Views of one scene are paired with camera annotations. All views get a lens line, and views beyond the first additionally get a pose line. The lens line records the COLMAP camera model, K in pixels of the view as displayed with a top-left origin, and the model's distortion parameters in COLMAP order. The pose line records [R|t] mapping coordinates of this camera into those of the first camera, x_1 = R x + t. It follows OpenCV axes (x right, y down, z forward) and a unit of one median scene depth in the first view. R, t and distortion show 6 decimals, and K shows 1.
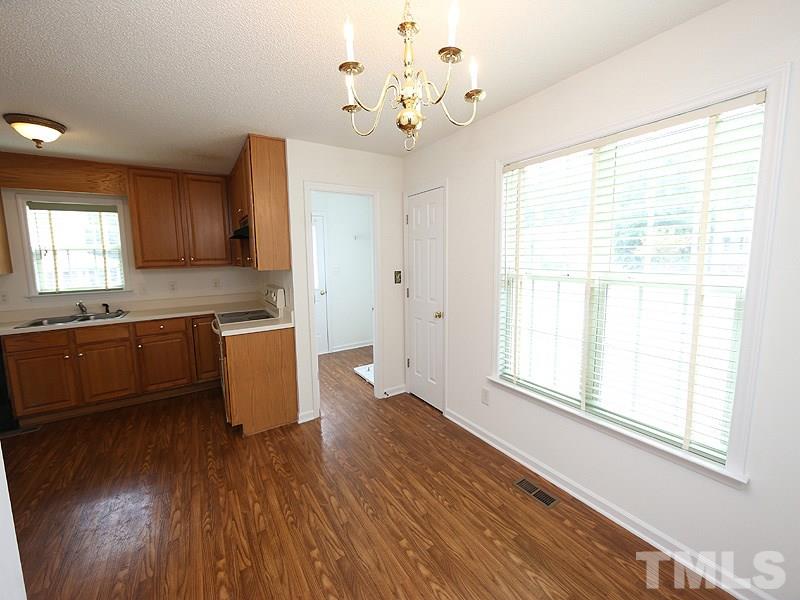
lens RADIAL K [[319.1, 0, 396.5], [0, 319.1, 290.2], [0, 0, 1]] dist [-0.002603, -0.000094]
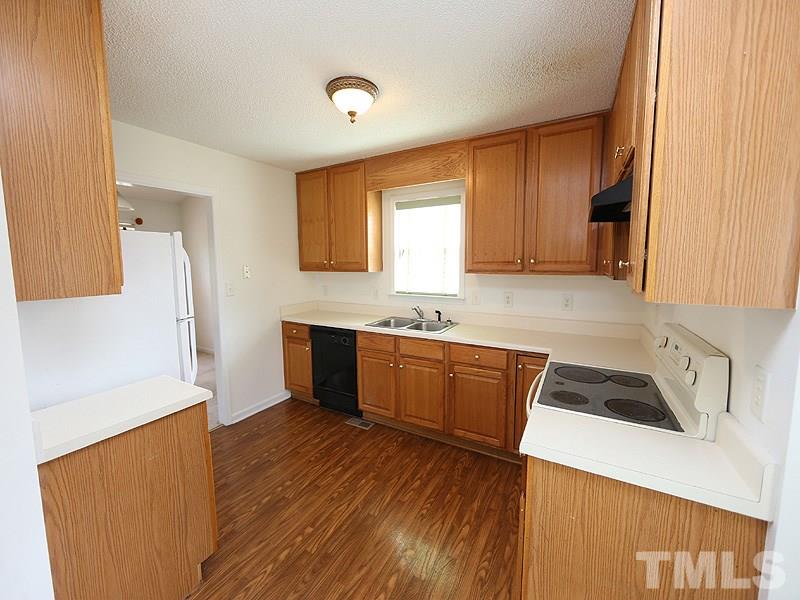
lens RADIAL K [[319.1, 0, 396.5], [0, 319.1, 290.2], [0, 0, 1]] dist [-0.002603, -0.000094]
pose [[0.464555, 0.097681, -0.880140, -0.214210], [-0.101903, 0.993192, 0.056441, -0.053105], [0.879661, 0.063469, 0.471346, 0.505906]]
